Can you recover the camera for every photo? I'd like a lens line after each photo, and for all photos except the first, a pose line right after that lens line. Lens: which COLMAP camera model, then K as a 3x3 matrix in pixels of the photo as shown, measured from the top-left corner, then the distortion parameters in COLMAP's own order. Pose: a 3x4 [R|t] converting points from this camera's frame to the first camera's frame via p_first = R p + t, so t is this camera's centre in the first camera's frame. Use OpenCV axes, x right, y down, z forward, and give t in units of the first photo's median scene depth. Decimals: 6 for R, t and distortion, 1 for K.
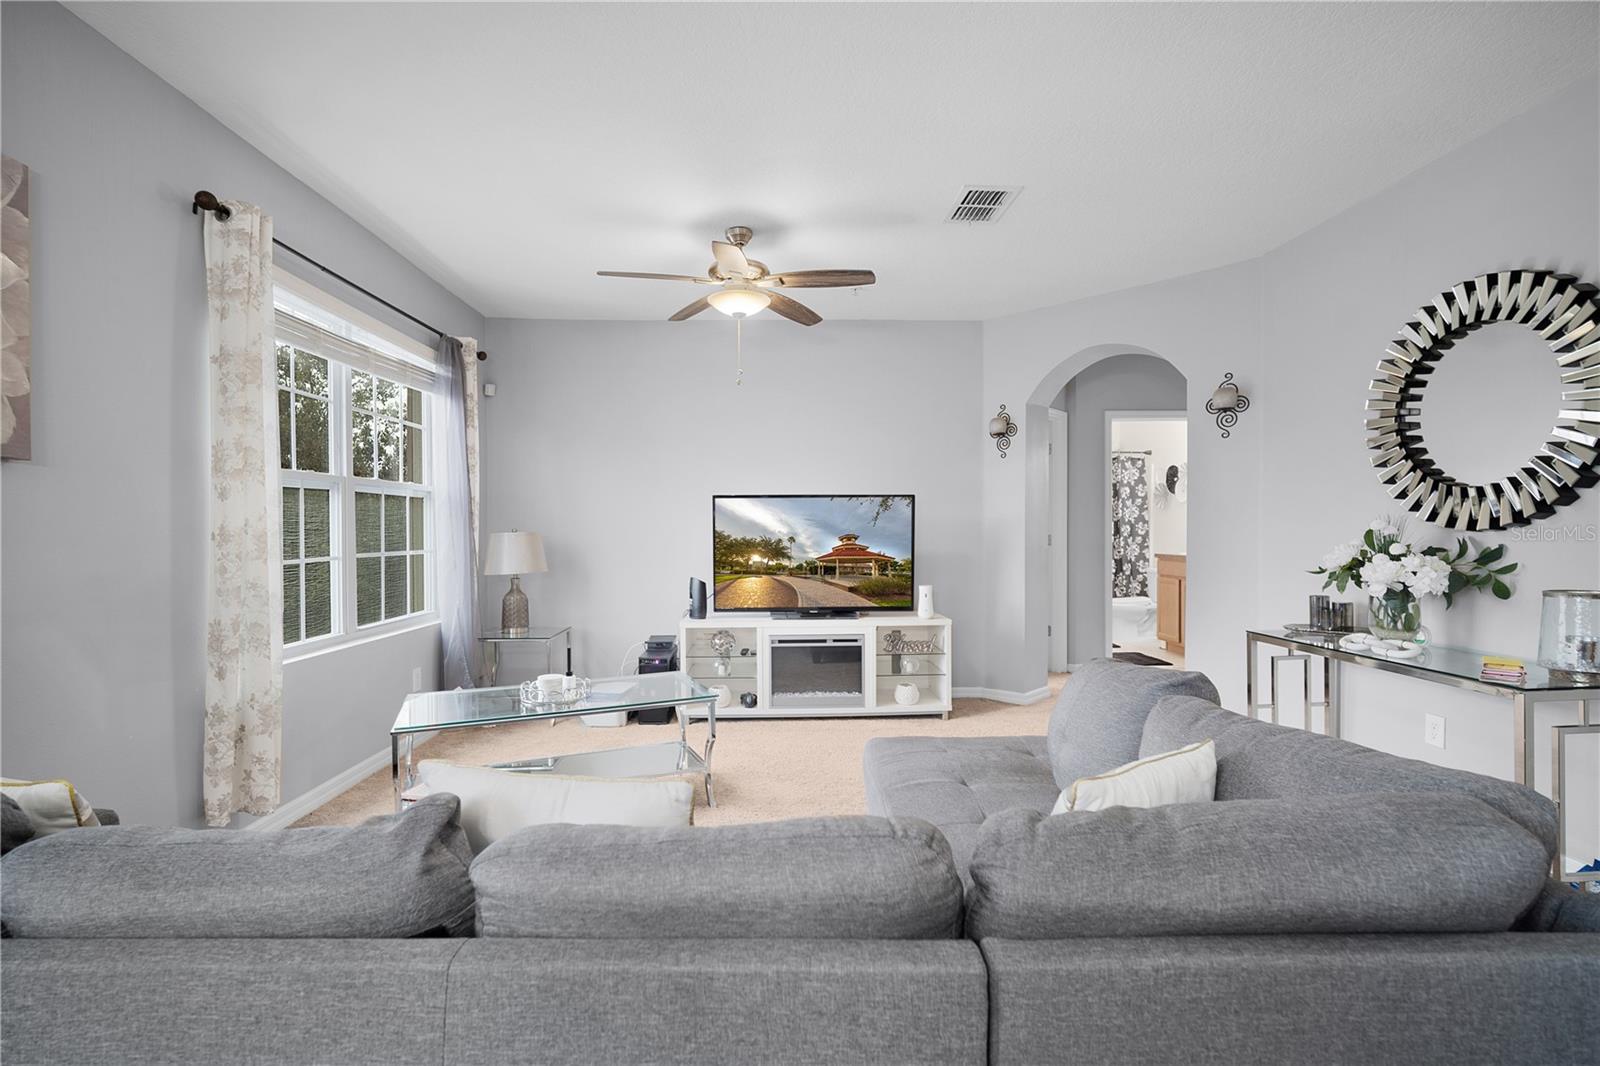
lens RADIAL K [[711.0, 0, 800.9], [0, 711.0, 548.8], [0, 0, 1]] dist [-0.012662, -0.000282]
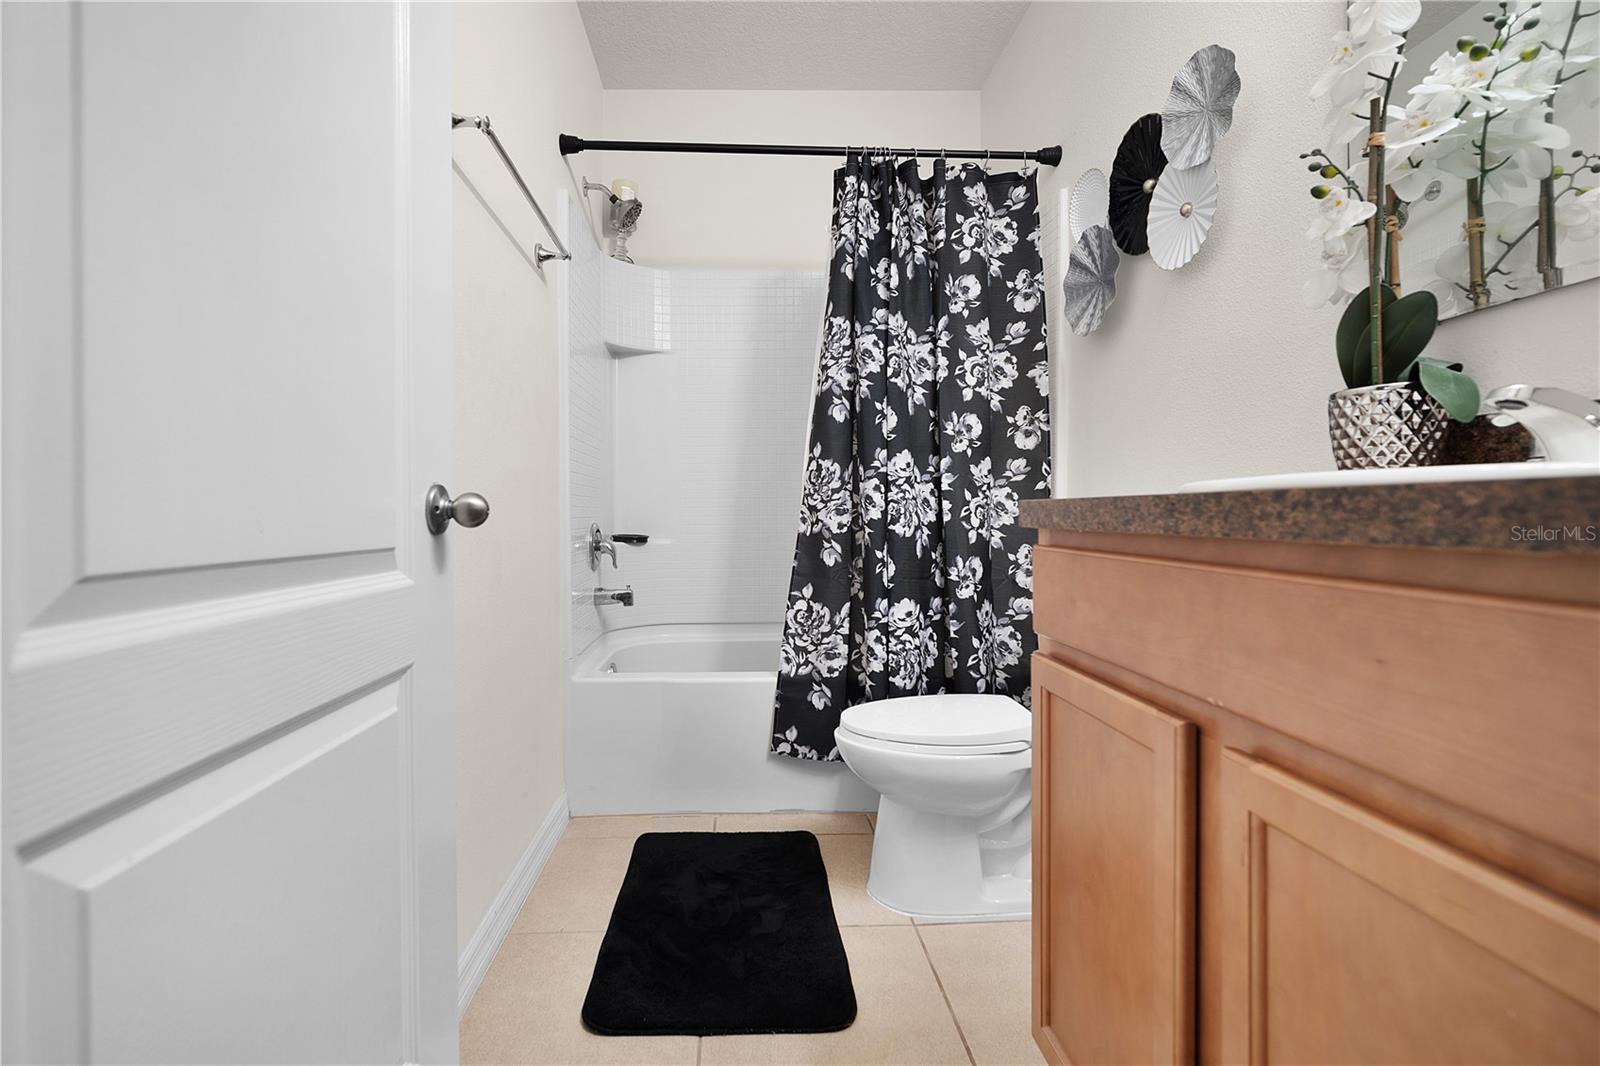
lens RADIAL K [[719.3, 0, 769.6], [0, 719.3, 524.8], [0, 0, 1]] dist [-0.007449, 0.000937]
pose [[0.999997, 0.000449, -0.002282, 0.383122], [-0.000467, 0.999972, -0.007478, 0.010885], [0.002279, 0.007479, 0.999969, 0.724053]]
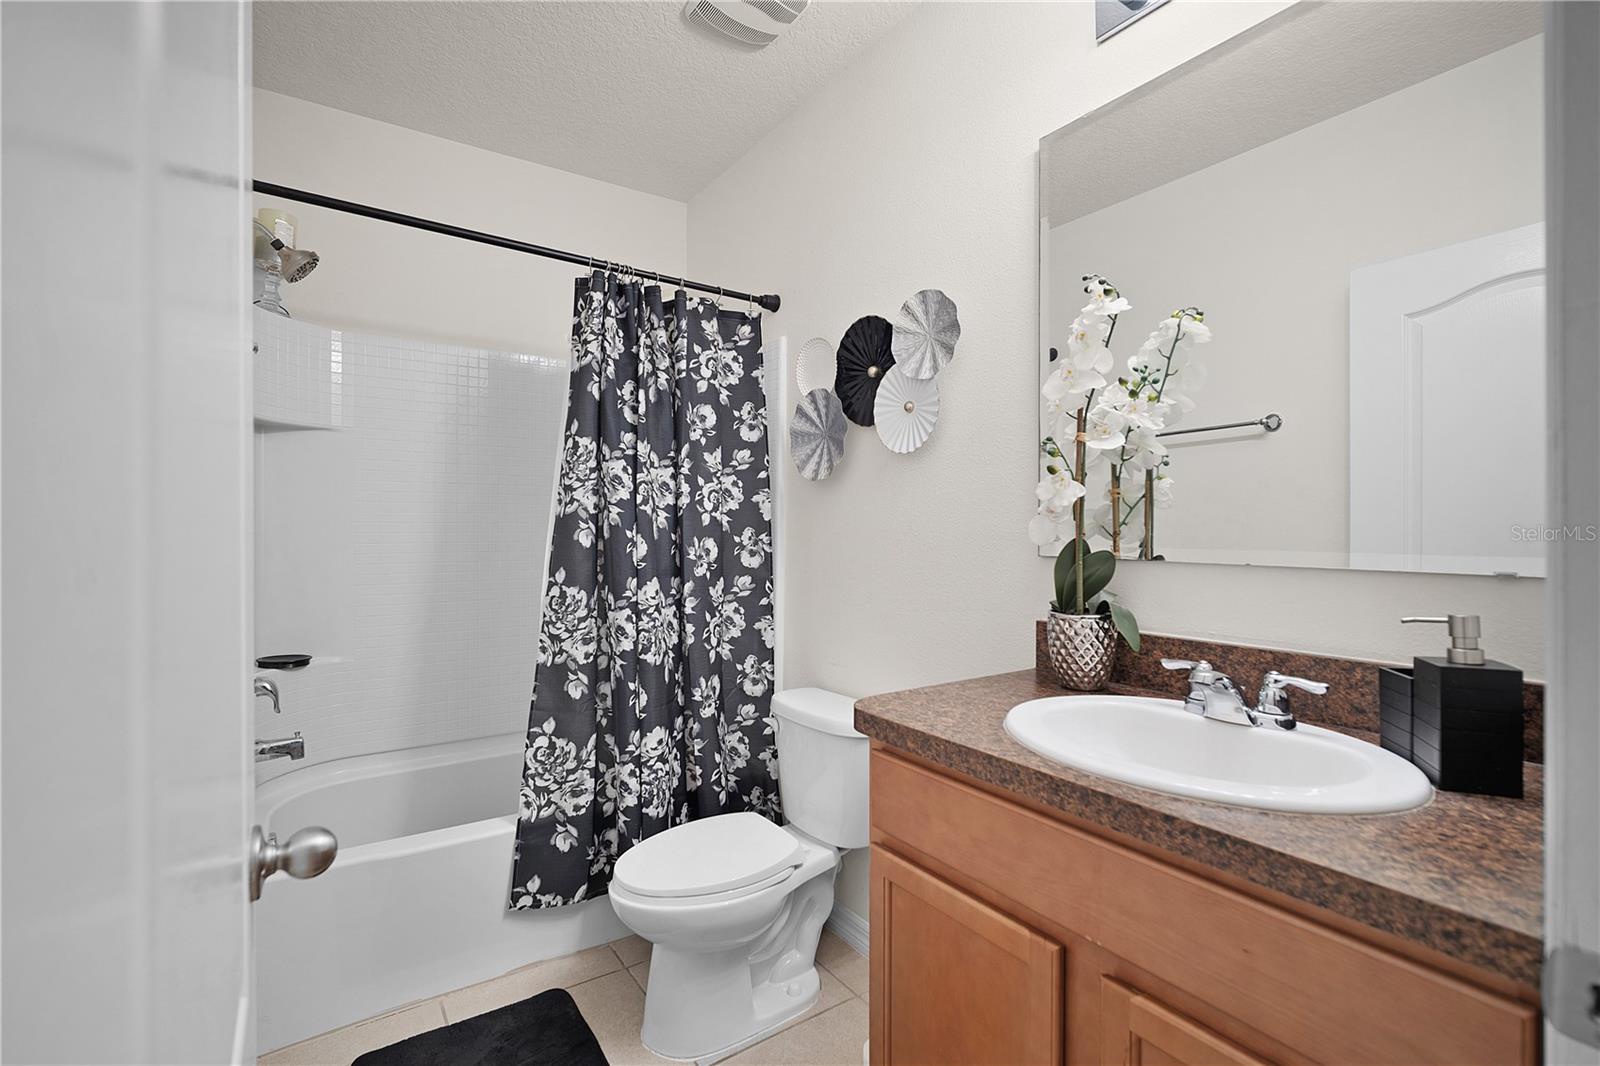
lens RADIAL K [[707.4, 0, 783.4], [0, 707.4, 536.7], [0, 0, 1]] dist [-0.009399, 0.000111]
pose [[0.851439, 0.003299, 0.524444, 0.335838], [0.000677, 0.999972, -0.007389, -0.031565], [-0.524454, 0.006646, 0.851413, 0.739666]]
